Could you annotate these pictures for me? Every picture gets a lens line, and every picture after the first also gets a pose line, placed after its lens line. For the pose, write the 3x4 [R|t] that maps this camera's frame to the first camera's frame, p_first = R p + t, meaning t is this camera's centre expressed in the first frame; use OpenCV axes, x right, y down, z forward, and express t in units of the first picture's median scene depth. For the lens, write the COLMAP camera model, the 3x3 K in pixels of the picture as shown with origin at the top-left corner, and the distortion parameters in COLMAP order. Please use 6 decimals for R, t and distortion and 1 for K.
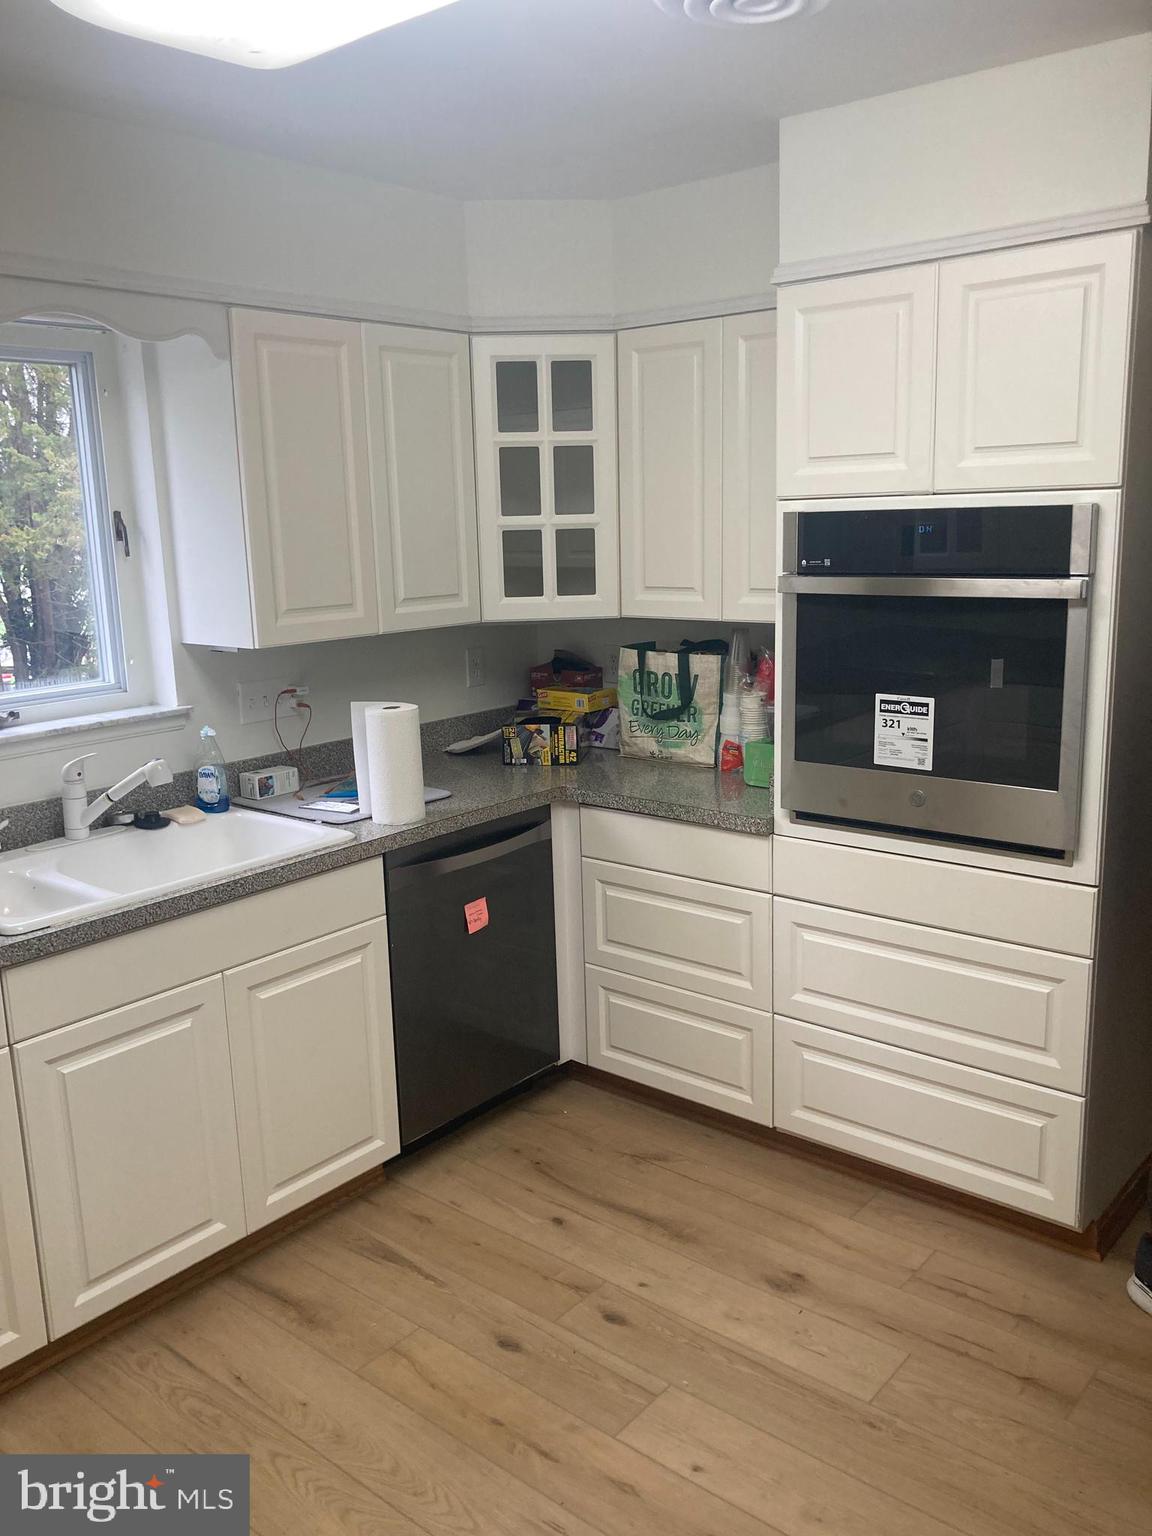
lens RADIAL K [[1243.0, 0, 575.2], [0, 1243.0, 752.5], [0, 0, 1]] dist [0.006084, 0.010919]
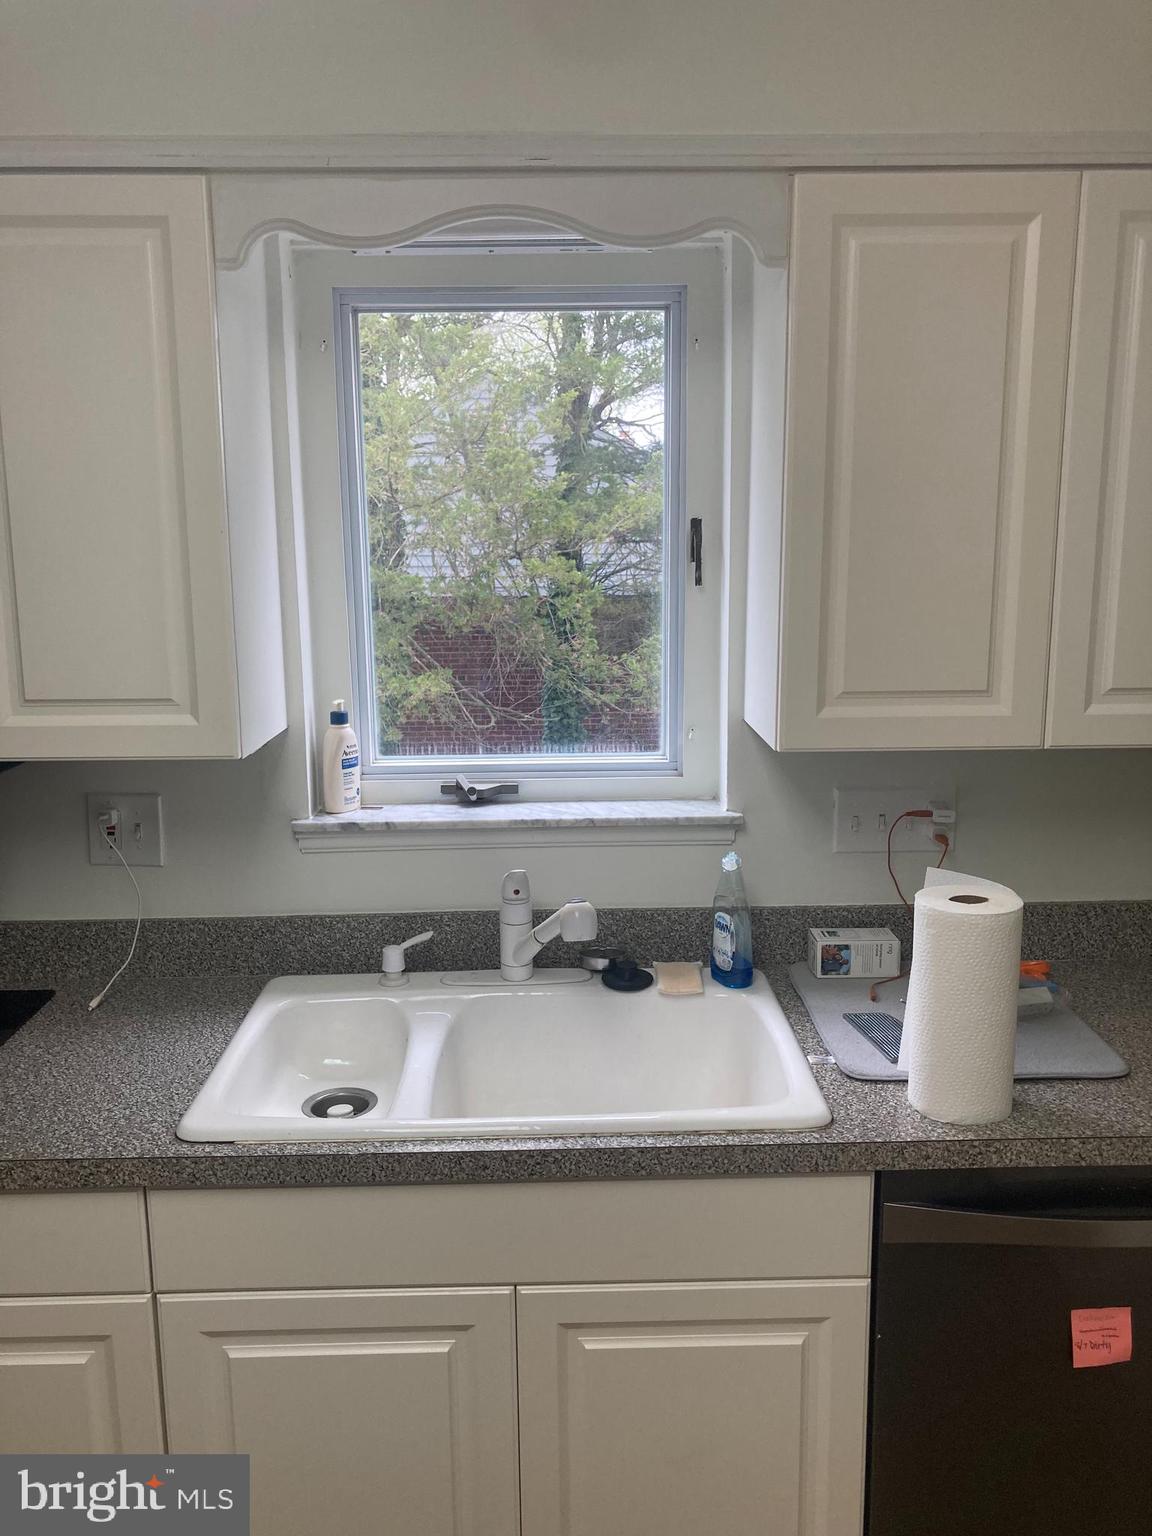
lens RADIAL K [[1243.0, 0, 575.2], [0, 1243.0, 752.5], [0, 0, 1]] dist [0.006084, 0.010919]
pose [[0.657576, 0.156547, -0.736944, 0.121681], [-0.154749, 0.985382, 0.071239, -0.109444], [0.737324, 0.067197, 0.672189, 0.518431]]
